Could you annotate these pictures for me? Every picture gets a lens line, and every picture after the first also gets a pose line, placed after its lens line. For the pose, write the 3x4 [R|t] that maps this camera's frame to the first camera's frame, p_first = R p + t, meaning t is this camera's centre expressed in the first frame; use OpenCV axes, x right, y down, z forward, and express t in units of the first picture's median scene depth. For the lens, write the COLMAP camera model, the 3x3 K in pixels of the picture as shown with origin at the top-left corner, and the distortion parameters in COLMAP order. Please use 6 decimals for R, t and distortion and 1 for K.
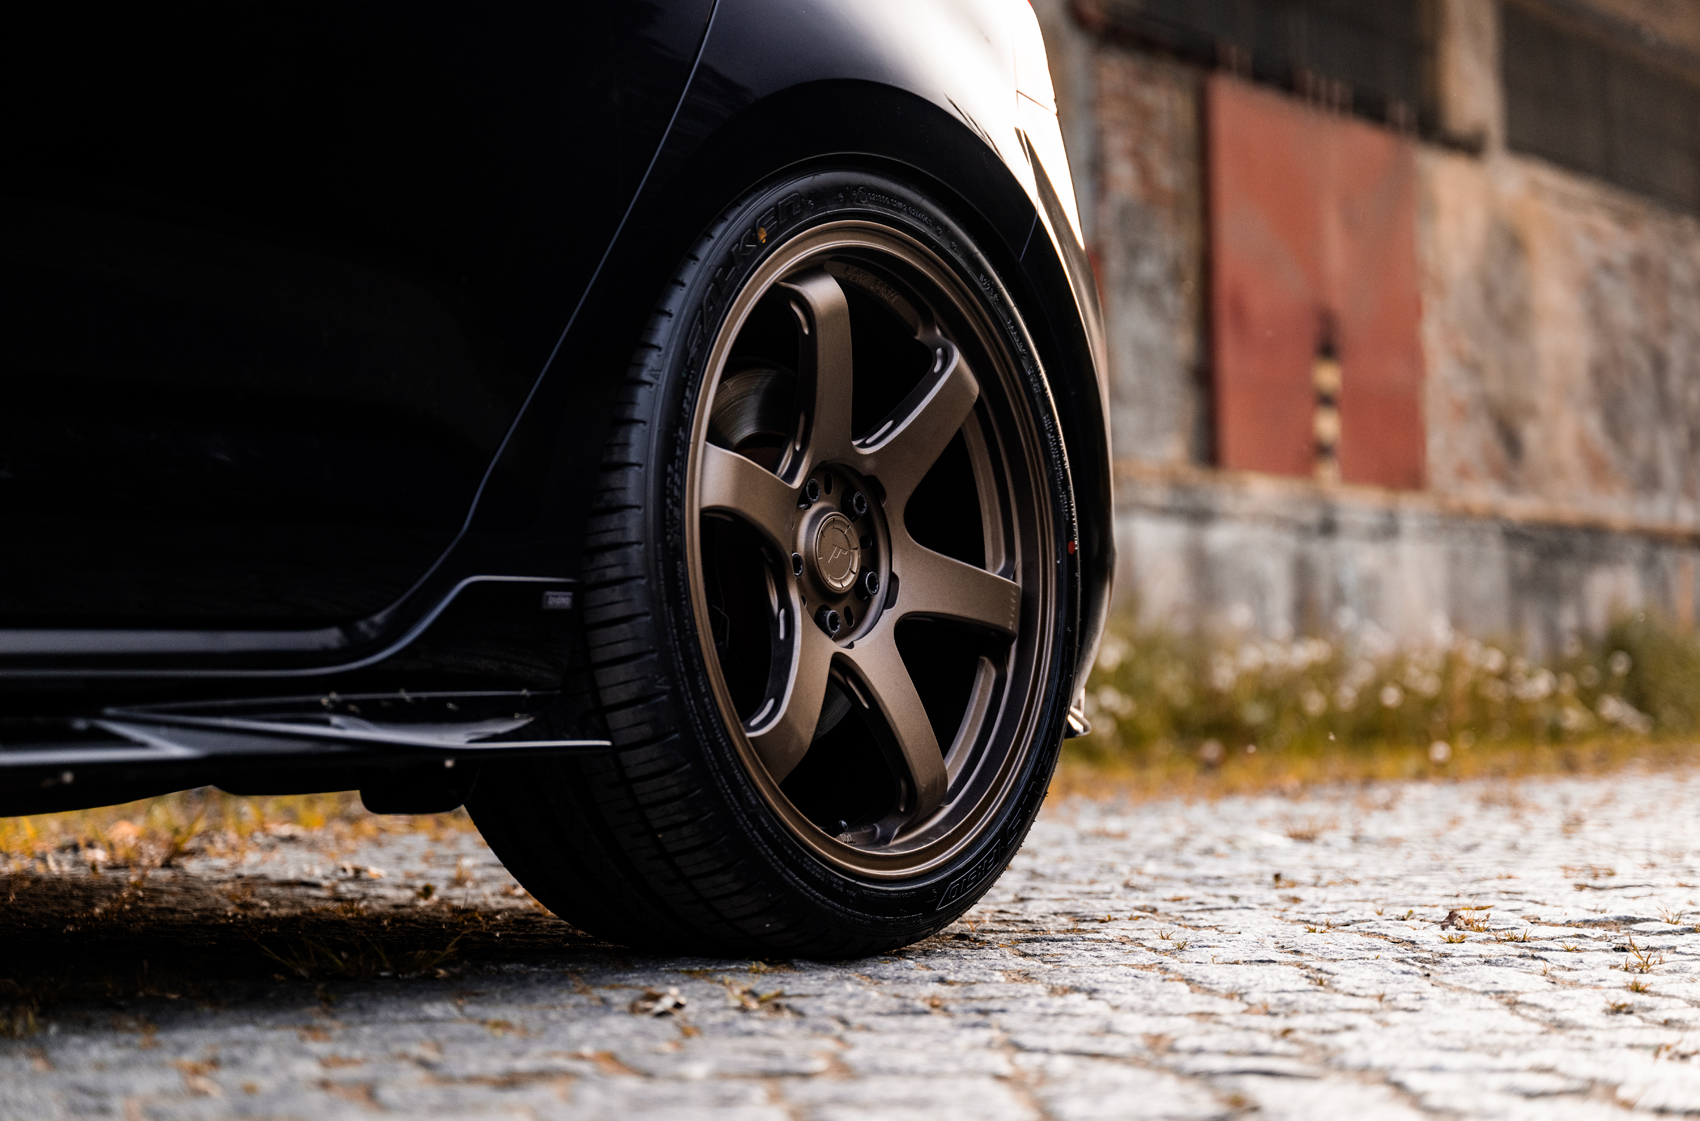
lens RADIAL K [[3291.4, 0, 847.7], [0, 3291.4, 556.8], [0, 0, 1]] dist [-0.029621, 0.000000]
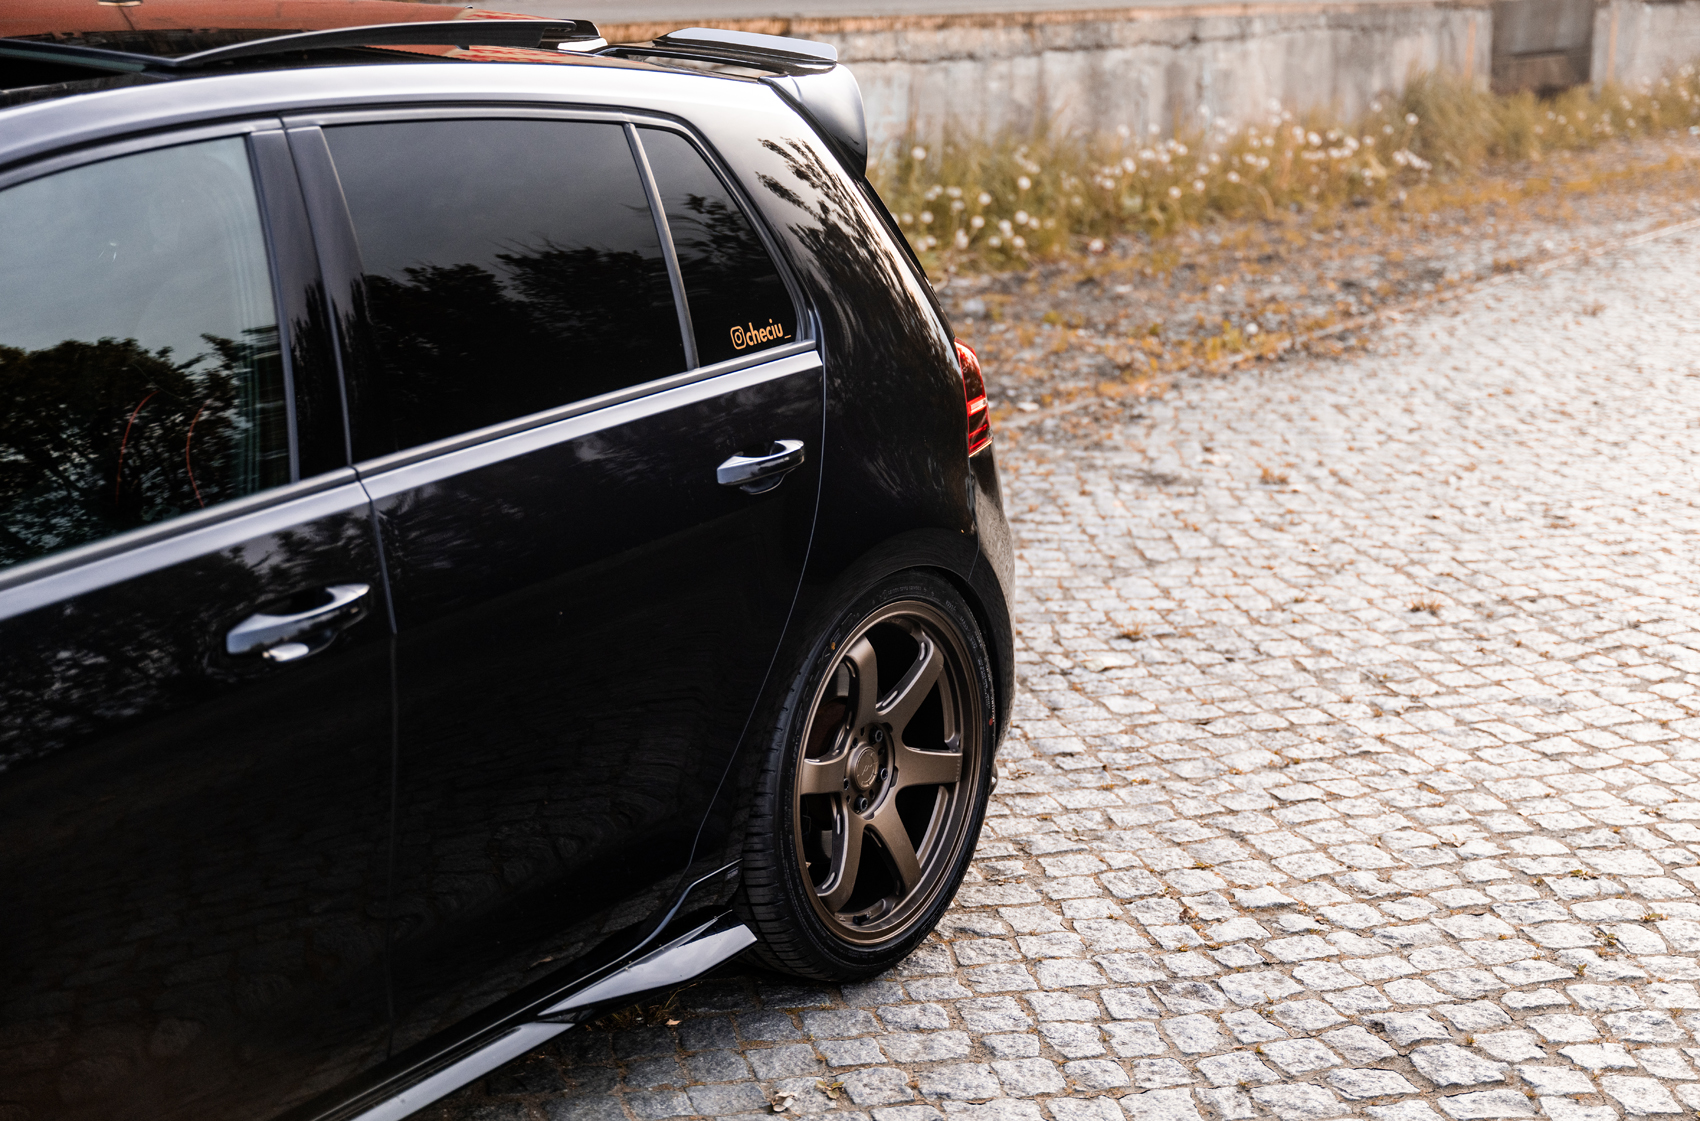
lens RADIAL K [[2684.3, 0, 847.9], [0, 2684.3, 558.9], [0, 0, 1]] dist [-0.053484, 0.000000]
pose [[0.999661, 0.018766, 0.018052, -0.041833], [-0.023100, 0.959074, 0.282211, -0.524342], [-0.012017, -0.282532, 0.959183, -0.423219]]
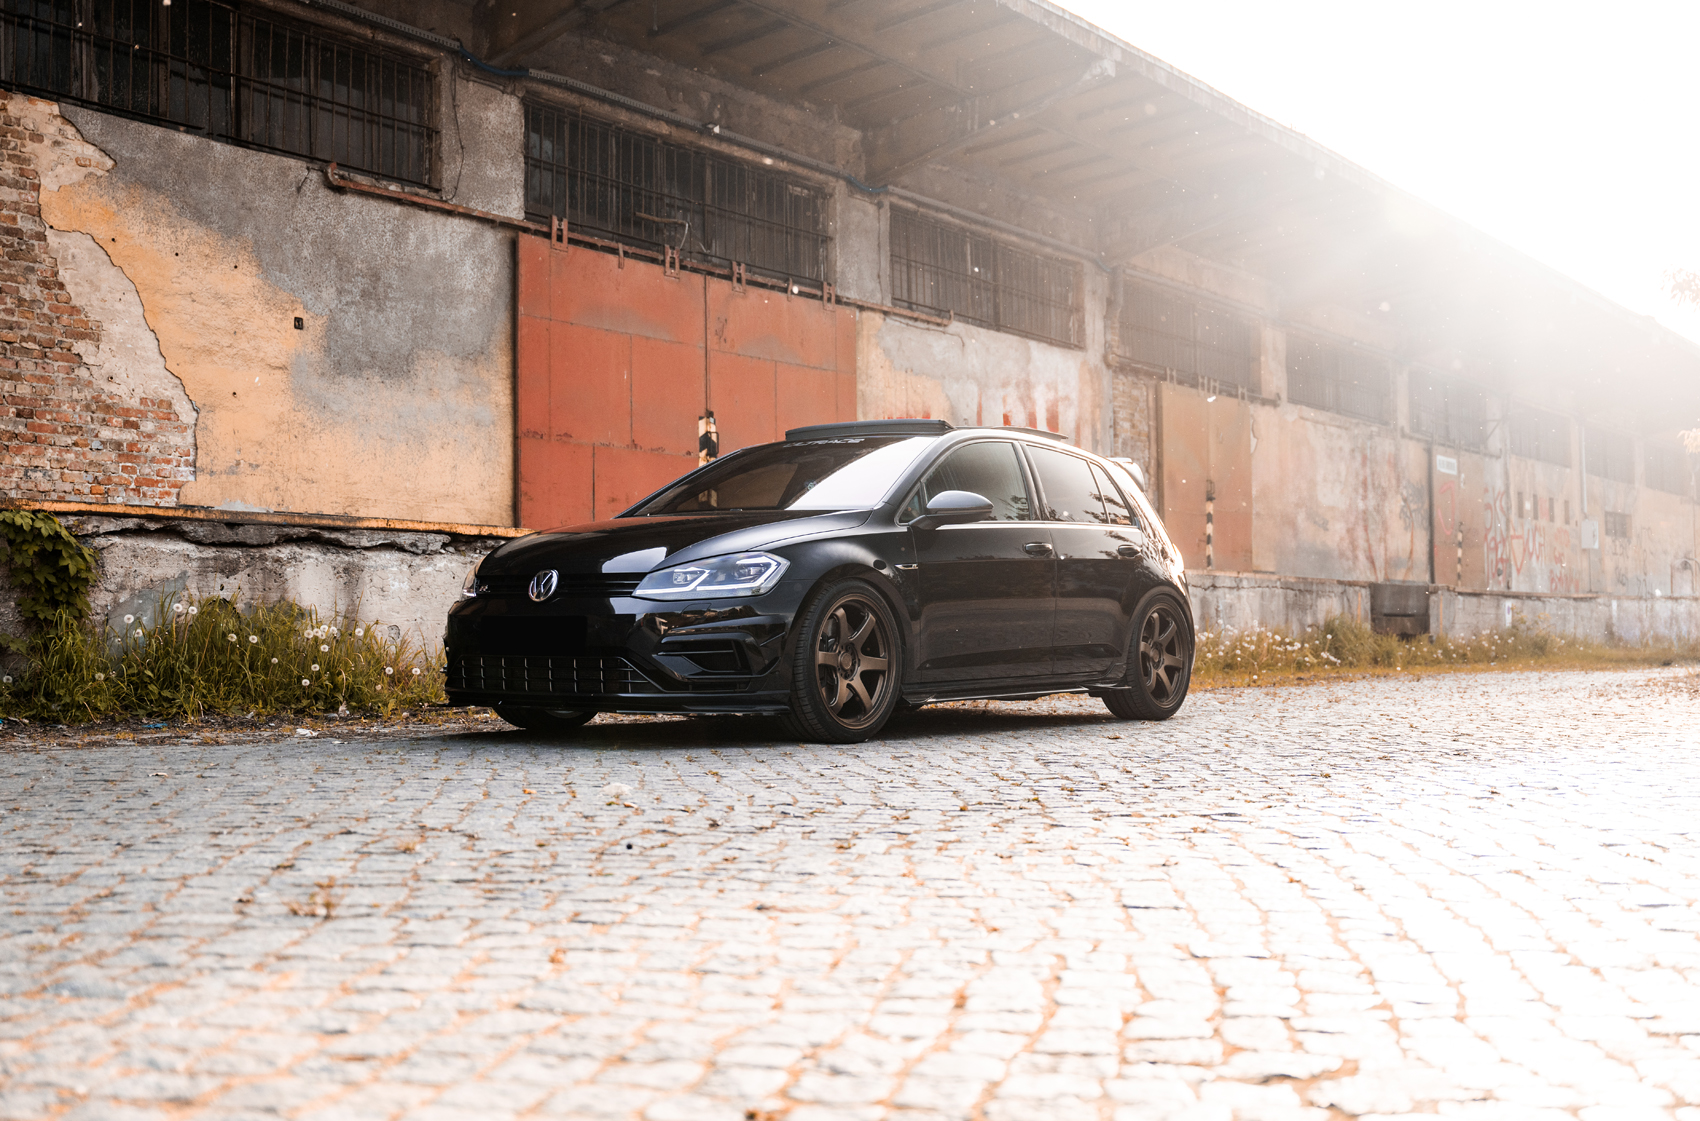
lens RADIAL K [[1914.5, 0, 888.7], [0, 1914.5, 593.9], [0, 0, 1]] dist [-0.011934, 0.000000]
pose [[0.999900, 0.003799, -0.013622, -0.438528], [-0.003442, 0.999652, 0.026169, -0.201916], [0.013717, -0.026120, 0.999565, -2.504875]]
